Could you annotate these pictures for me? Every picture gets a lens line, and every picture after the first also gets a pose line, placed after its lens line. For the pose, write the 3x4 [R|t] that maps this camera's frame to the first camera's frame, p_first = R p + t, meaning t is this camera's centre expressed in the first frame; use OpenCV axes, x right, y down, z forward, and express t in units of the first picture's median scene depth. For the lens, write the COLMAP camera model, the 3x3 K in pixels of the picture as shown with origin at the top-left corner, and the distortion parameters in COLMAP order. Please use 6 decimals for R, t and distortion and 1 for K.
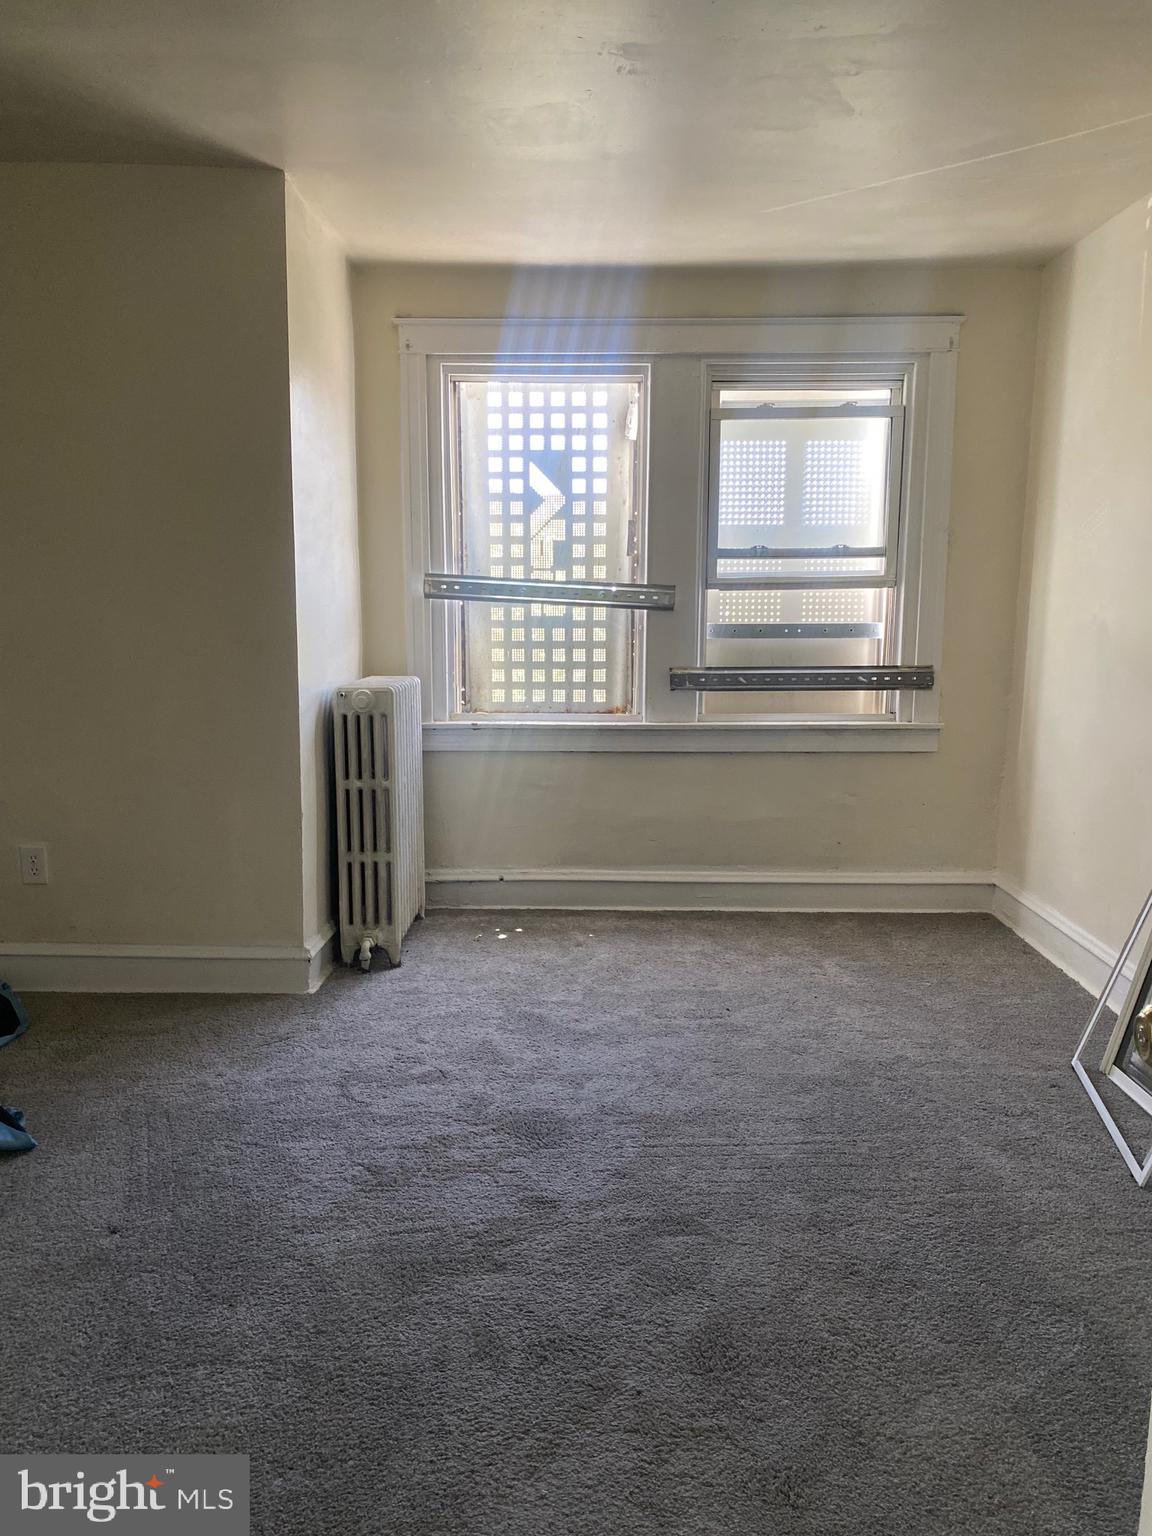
lens RADIAL K [[1169.2, 0, 575.4], [0, 1169.2, 768.8], [0, 0, 1]] dist [0.012764, -0.002269]
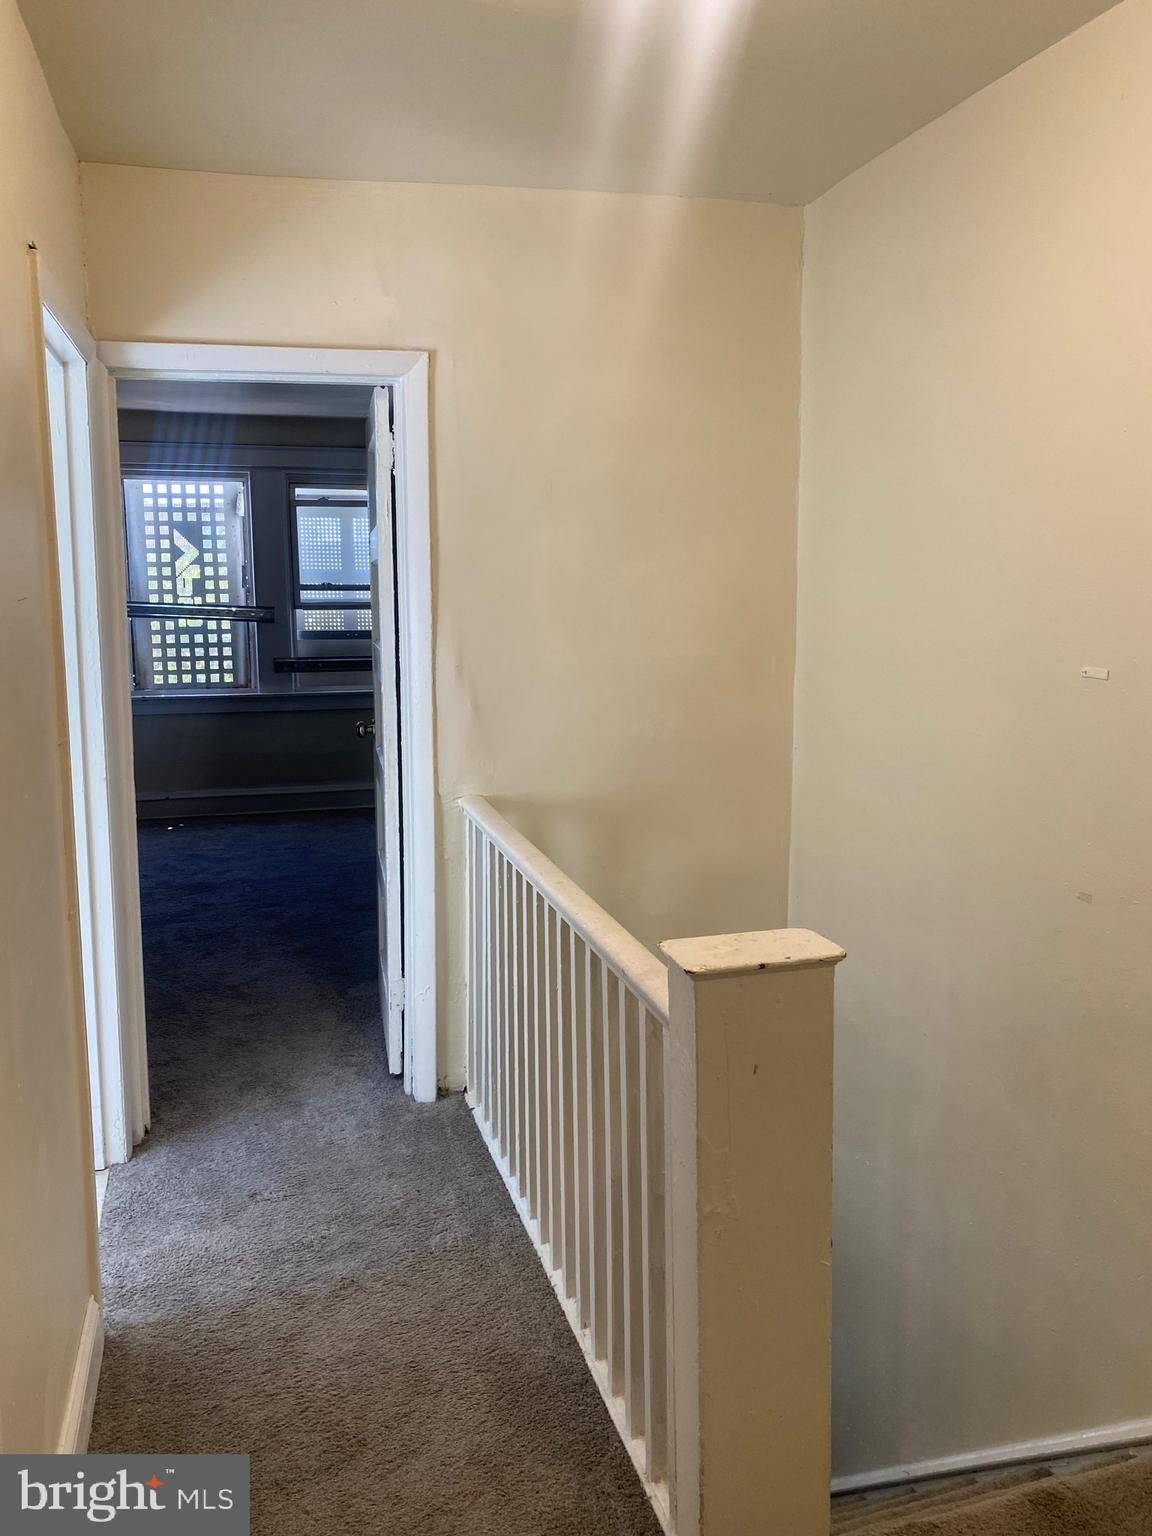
lens RADIAL K [[1169.2, 0, 605.8], [0, 1169.2, 772.3], [0, 0, 1]] dist [0.012764, -0.002269]
pose [[0.950209, -0.048440, 0.307826, 0.012325], [0.048933, 0.998783, 0.006120, 0.081169], [-0.307748, 0.009248, 0.951423, -0.656501]]
